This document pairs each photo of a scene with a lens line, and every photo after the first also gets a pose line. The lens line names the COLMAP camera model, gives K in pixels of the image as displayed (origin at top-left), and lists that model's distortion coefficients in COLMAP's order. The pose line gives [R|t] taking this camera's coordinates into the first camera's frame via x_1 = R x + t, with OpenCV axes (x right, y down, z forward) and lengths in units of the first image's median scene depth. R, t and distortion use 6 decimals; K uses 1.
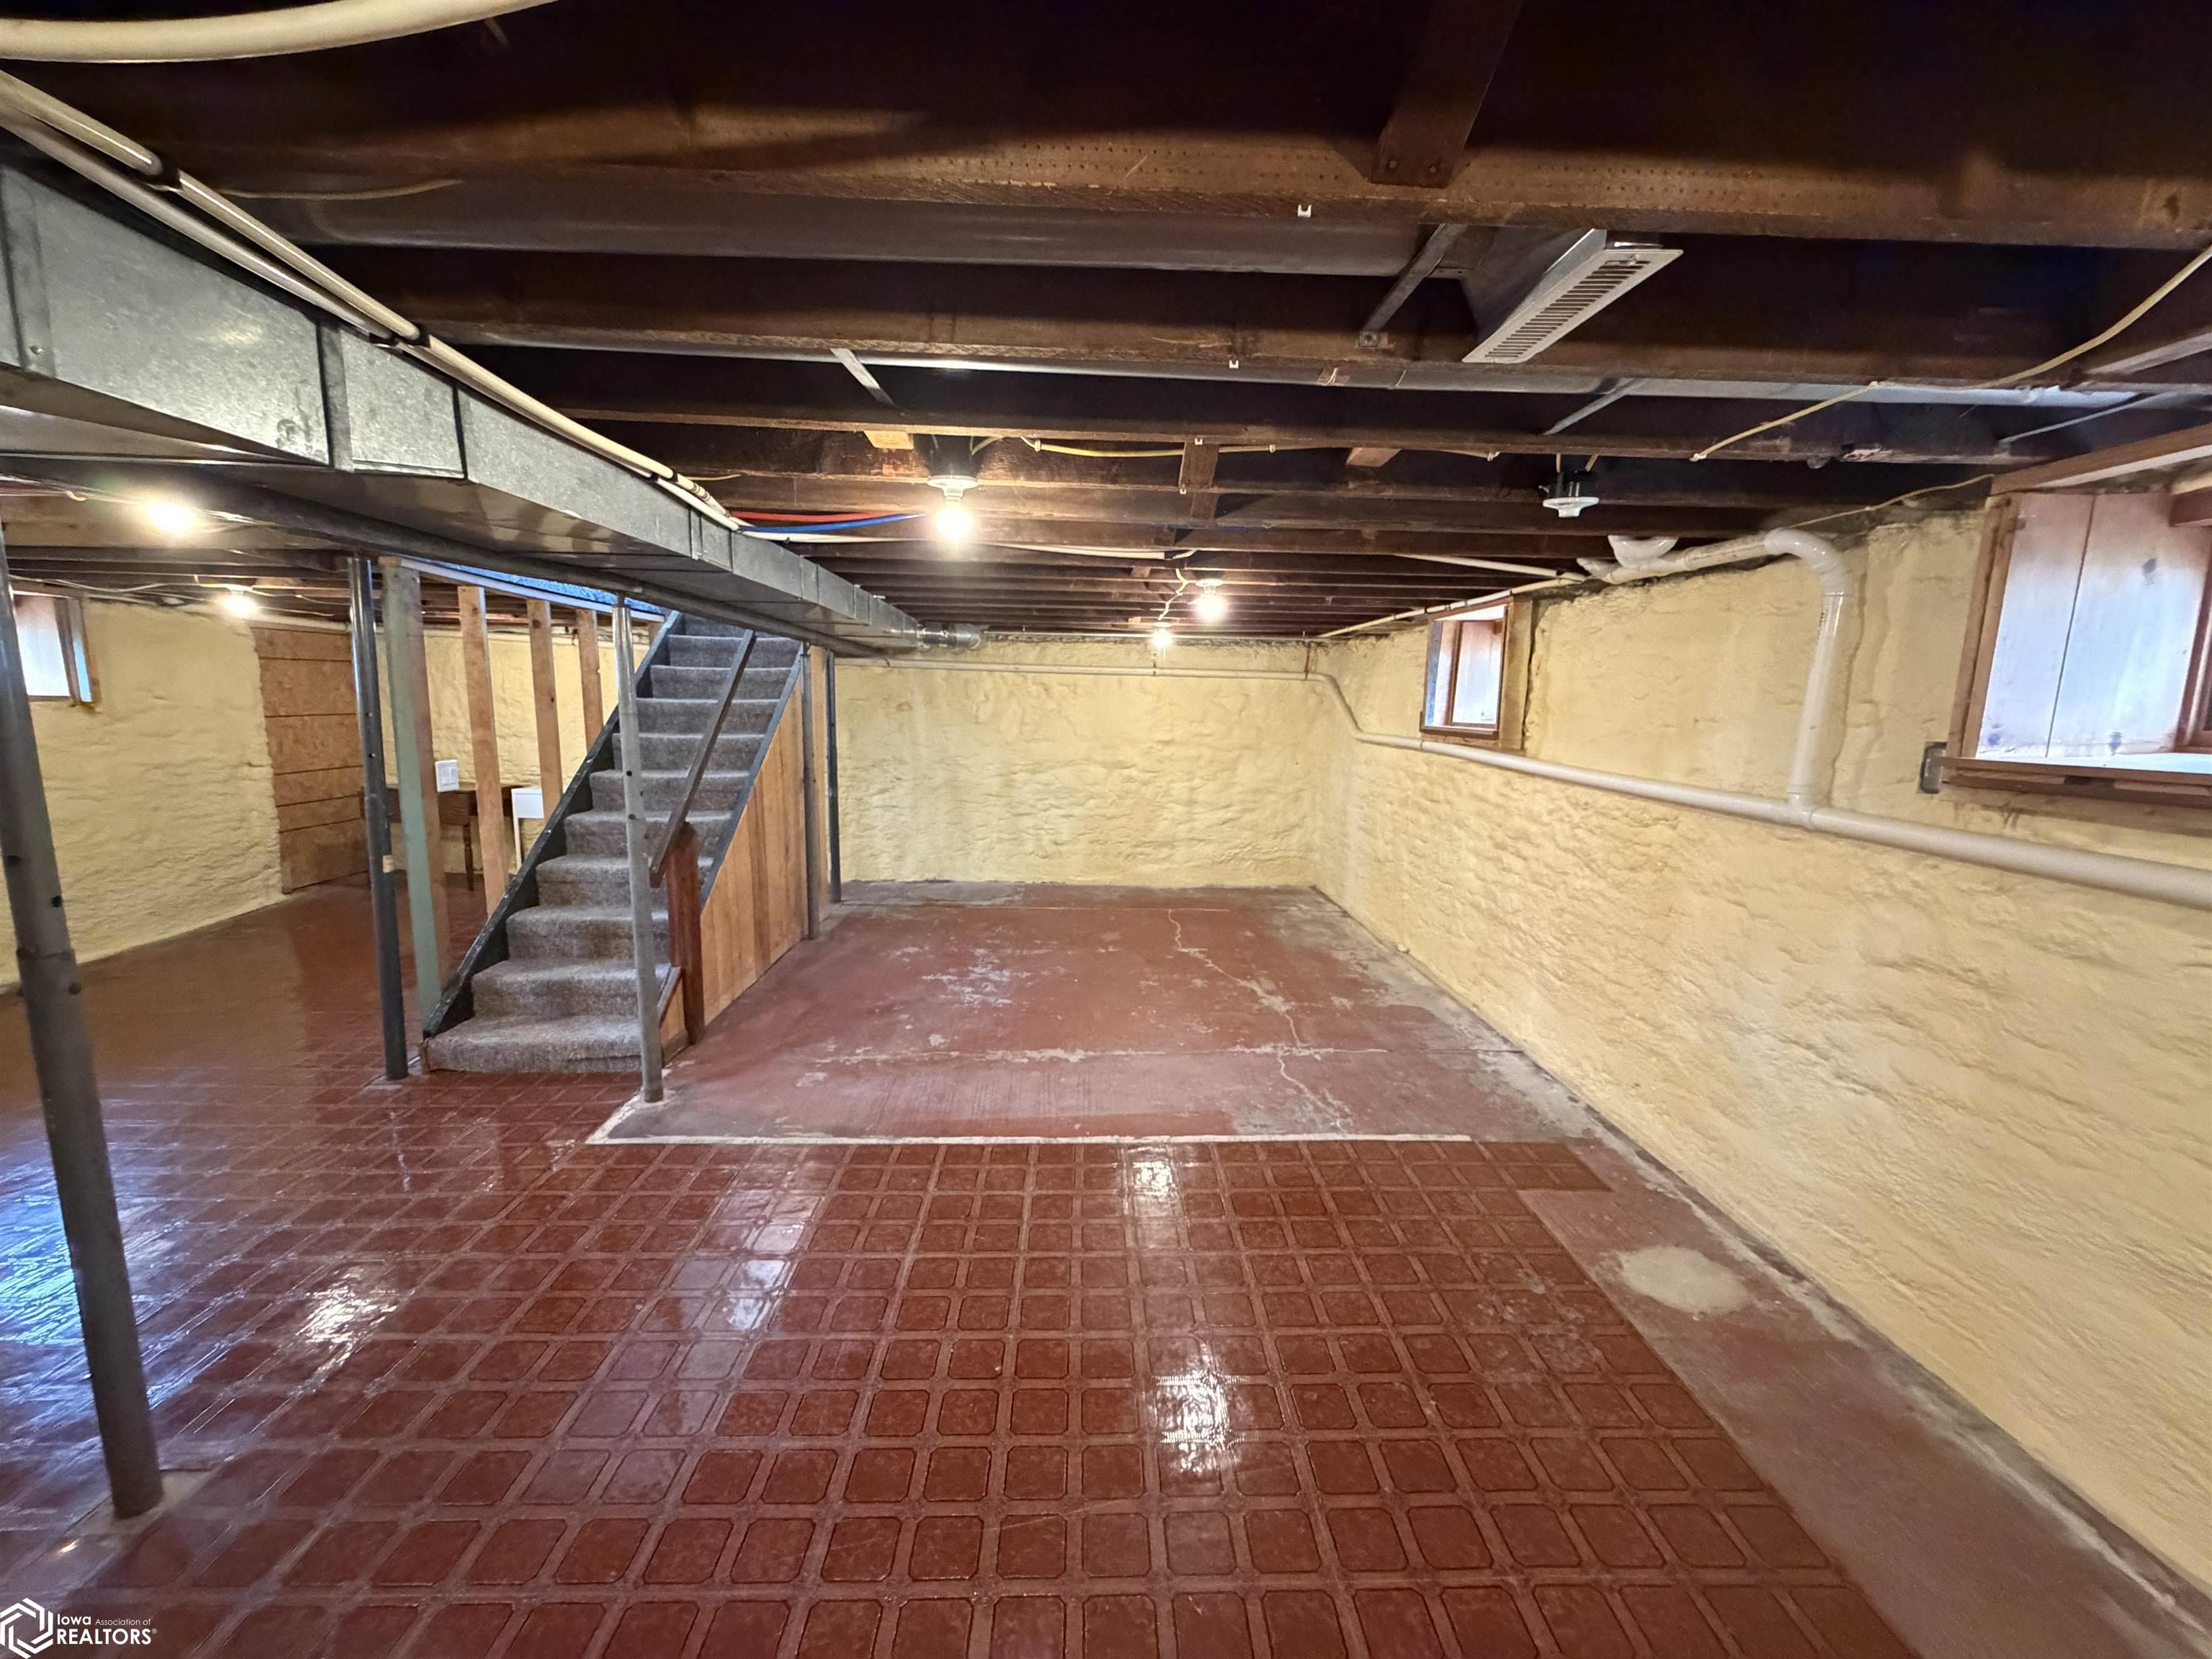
lens RADIAL K [[883.2, 0, 1102.2], [0, 883.2, 829.0], [0, 0, 1]] dist [0.001357, 0.000099]
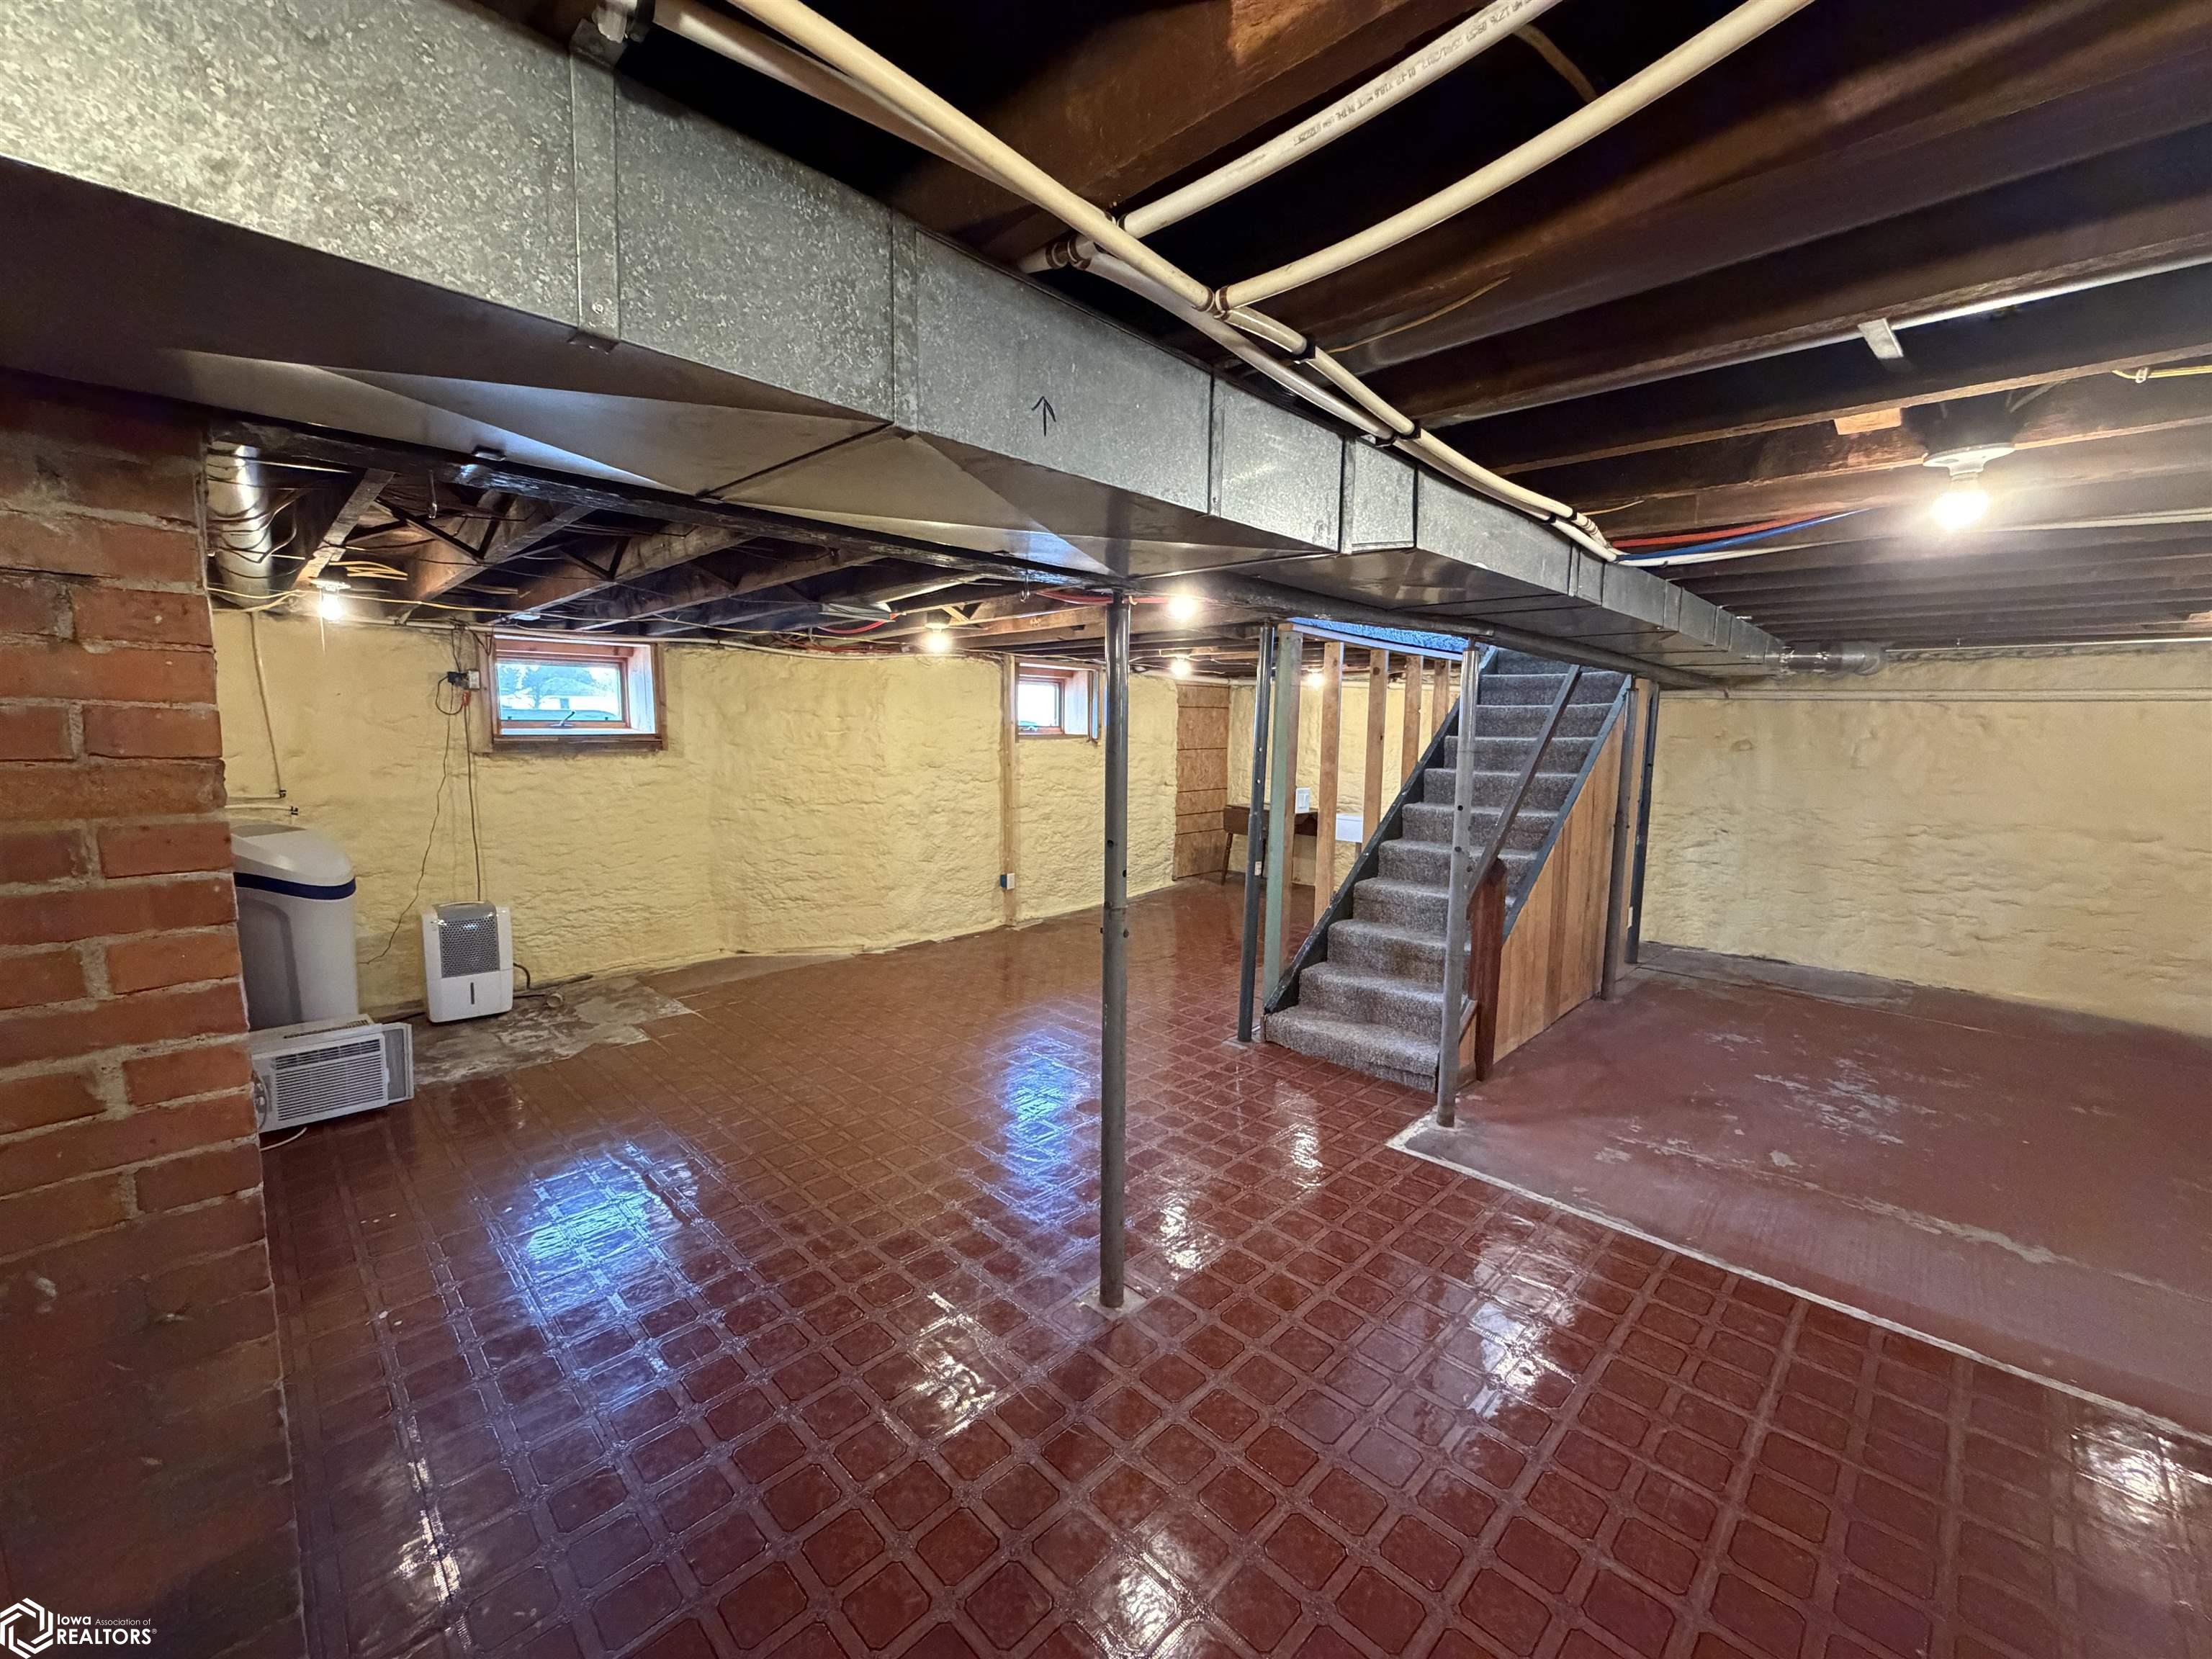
lens RADIAL K [[883.2, 0, 1102.2], [0, 883.2, 829.0], [0, 0, 1]] dist [0.001357, 0.000099]
pose [[0.687847, 0.076331, -0.721831, -0.054319], [-0.106206, 0.994336, 0.003942, 0.002212], [0.718043, 0.073951, 0.692059, -0.021053]]
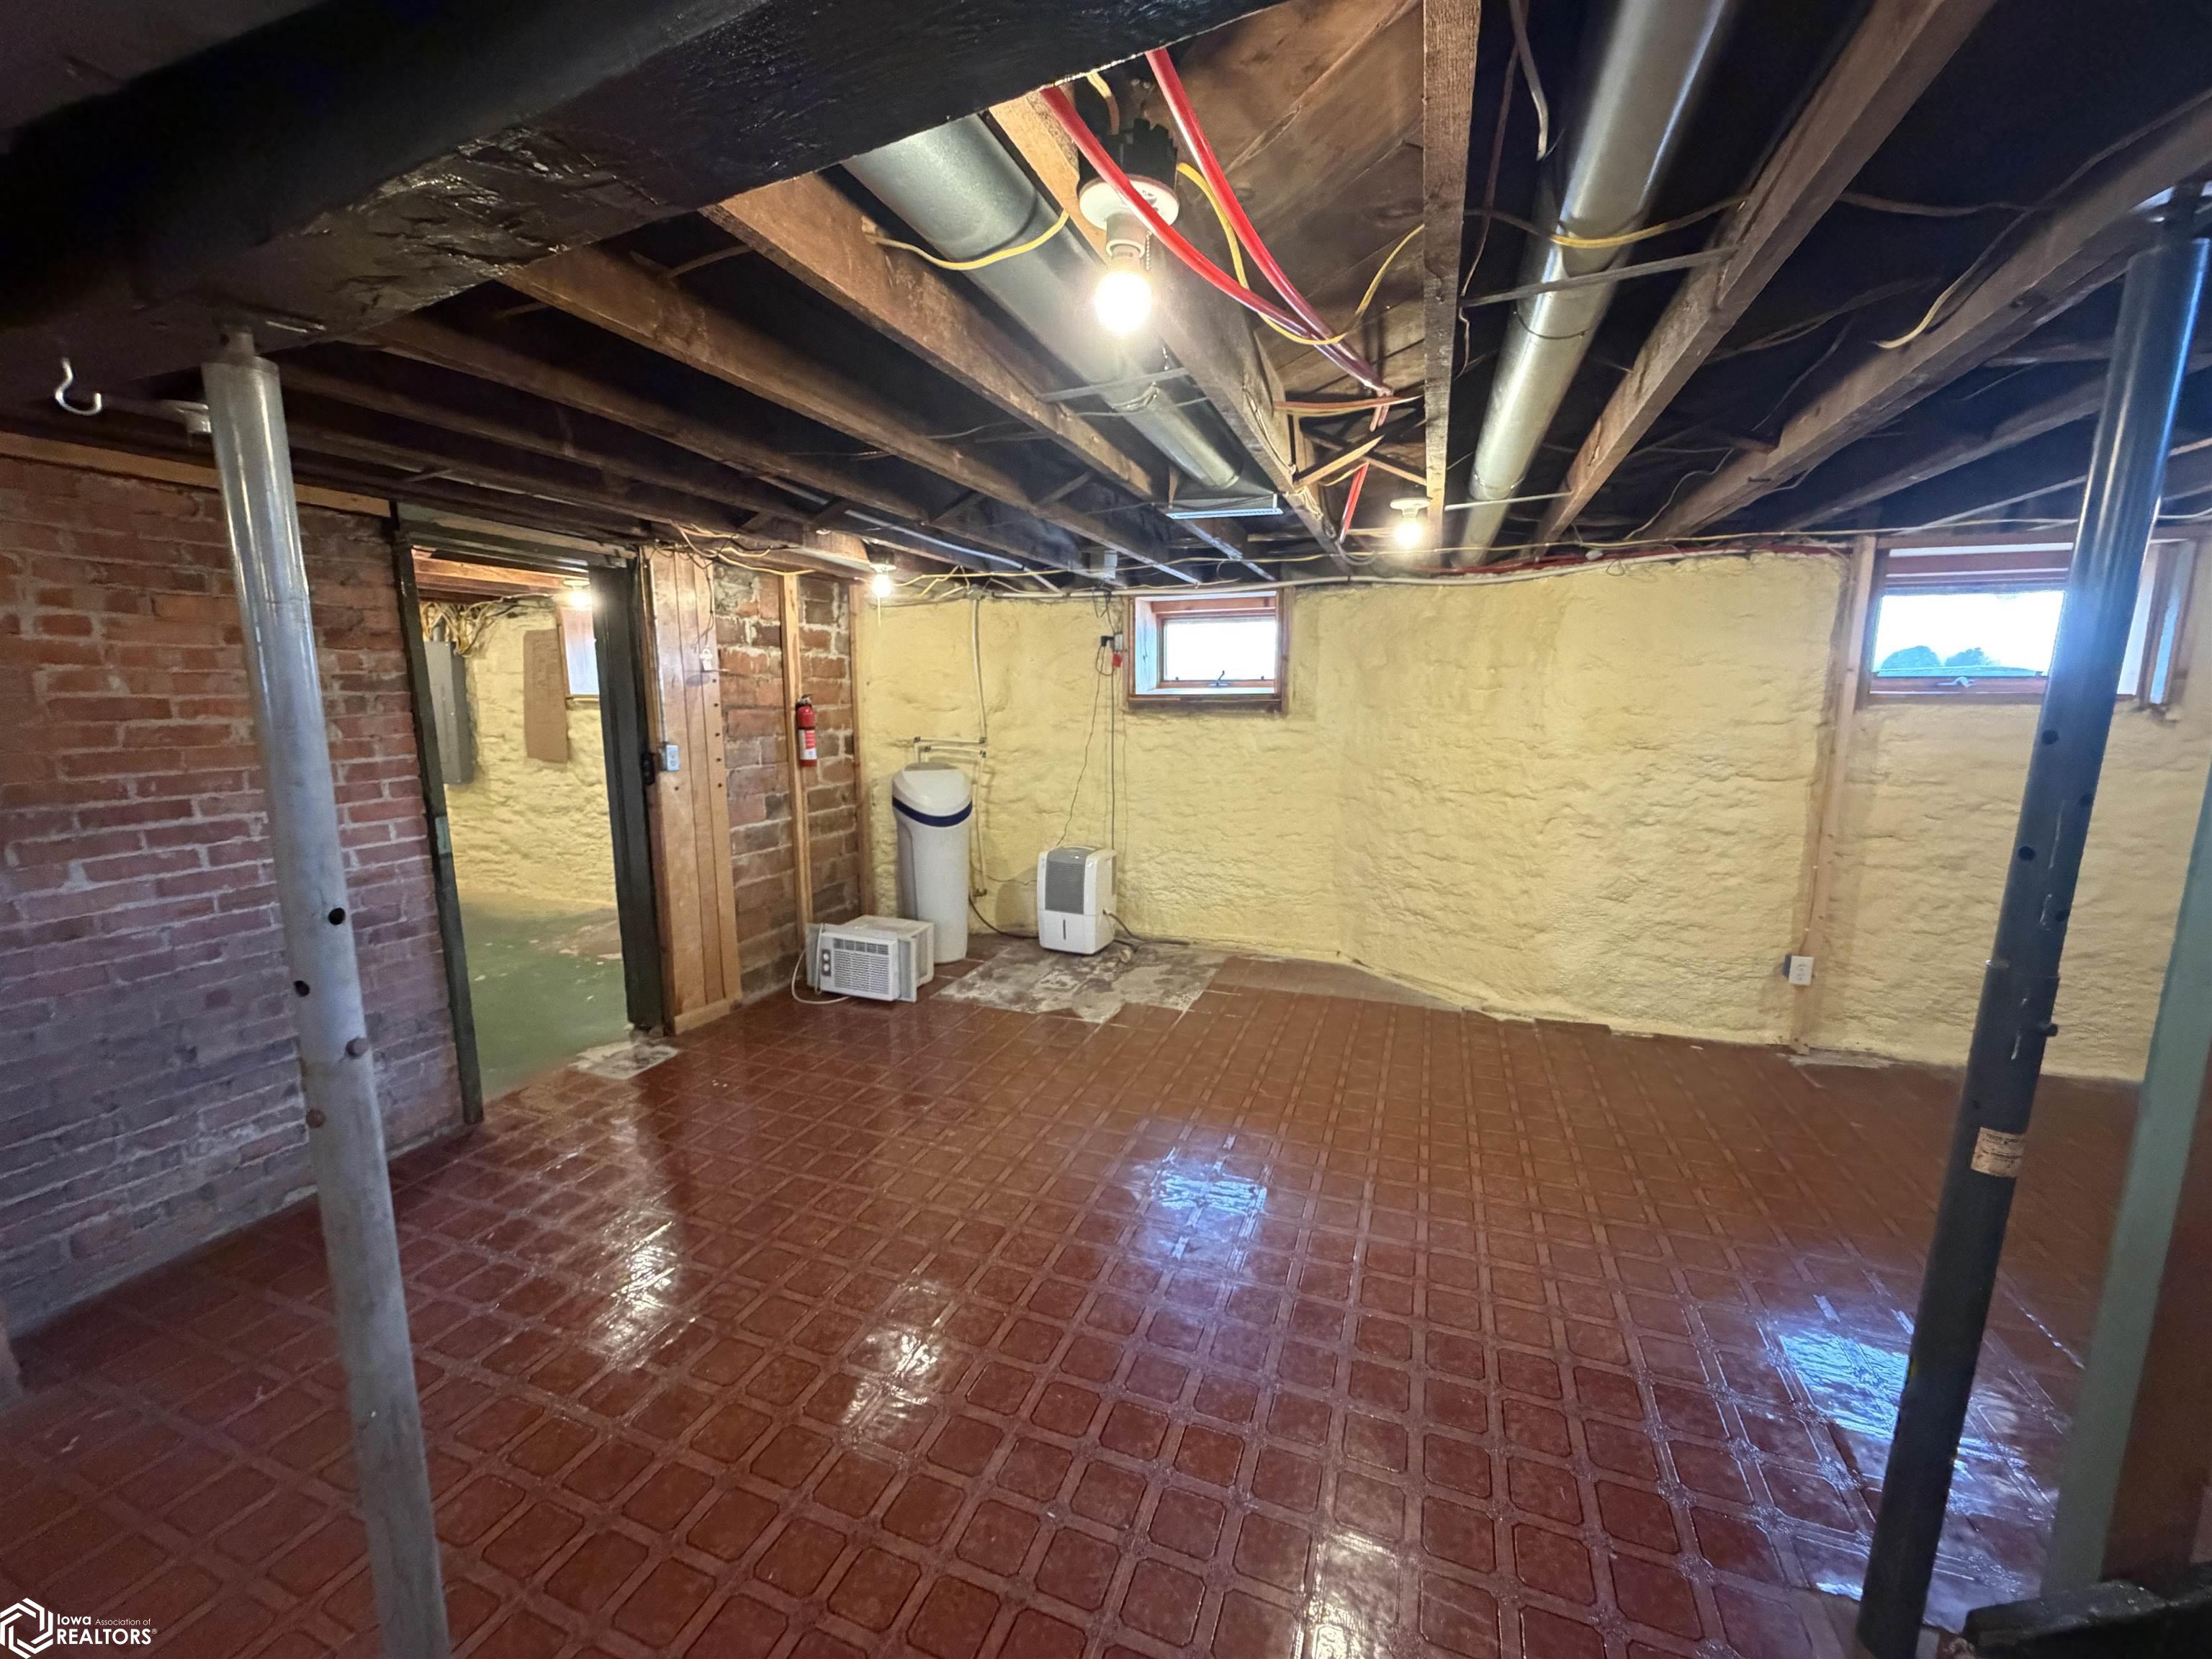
lens RADIAL K [[883.2, 0, 1102.2], [0, 883.2, 829.0], [0, 0, 1]] dist [0.001357, 0.000099]
pose [[-0.380826, 0.133765, -0.914920, -0.307363], [-0.138962, 0.969963, 0.199654, -0.093198], [0.914145, 0.203172, -0.350799, 0.658380]]
